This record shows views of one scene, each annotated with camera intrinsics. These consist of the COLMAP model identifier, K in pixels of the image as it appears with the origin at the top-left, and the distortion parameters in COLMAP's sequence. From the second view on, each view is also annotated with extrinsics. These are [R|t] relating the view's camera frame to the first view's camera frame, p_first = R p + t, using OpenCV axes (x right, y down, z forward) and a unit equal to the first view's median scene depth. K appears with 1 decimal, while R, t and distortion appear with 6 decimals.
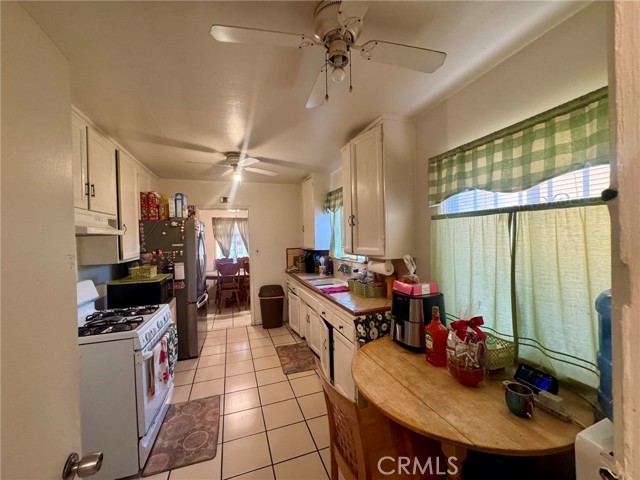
lens RADIAL K [[257.6, 0, 319.5], [0, 257.6, 237.8], [0, 0, 1]] dist [-0.001544, 0.000546]
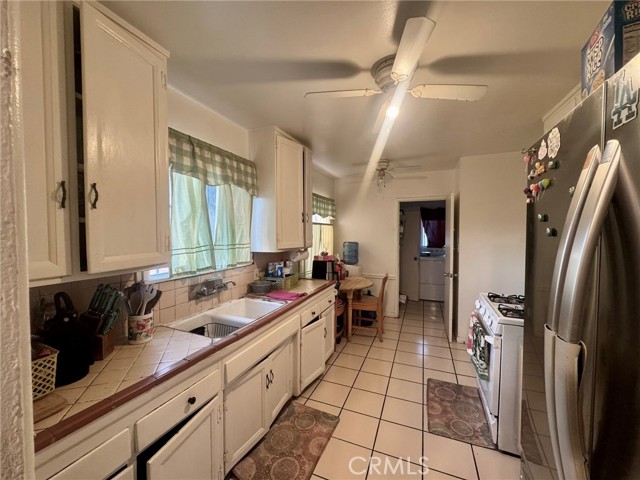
lens RADIAL K [[257.6, 0, 320.2], [0, 257.6, 239.5], [0, 0, 1]] dist [-0.001544, 0.000546]
pose [[-0.751572, 0.005505, 0.659628, -0.735838], [0.023215, 0.999566, 0.018109, 0.011670], [-0.659243, 0.028923, -0.751374, 1.999121]]
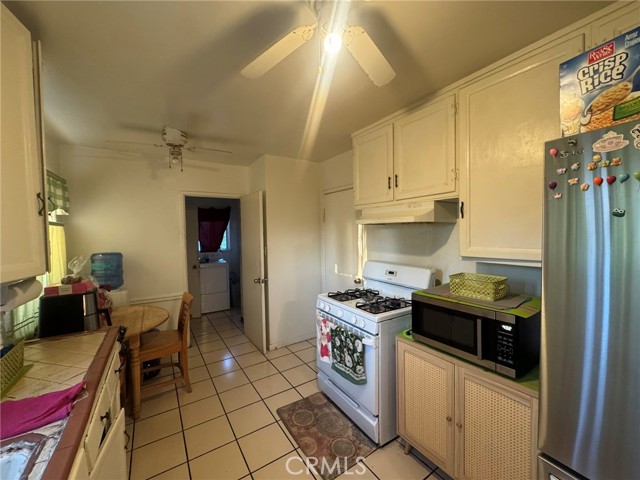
lens RADIAL K [[257.6, 0, 320.7], [0, 257.6, 238.7], [0, 0, 1]] dist [-0.001544, 0.000546]
pose [[-0.968333, 0.049611, -0.244683, -0.281610], [0.041050, 0.998357, 0.039970, -0.002376], [0.246265, 0.028660, -0.968779, 1.775130]]
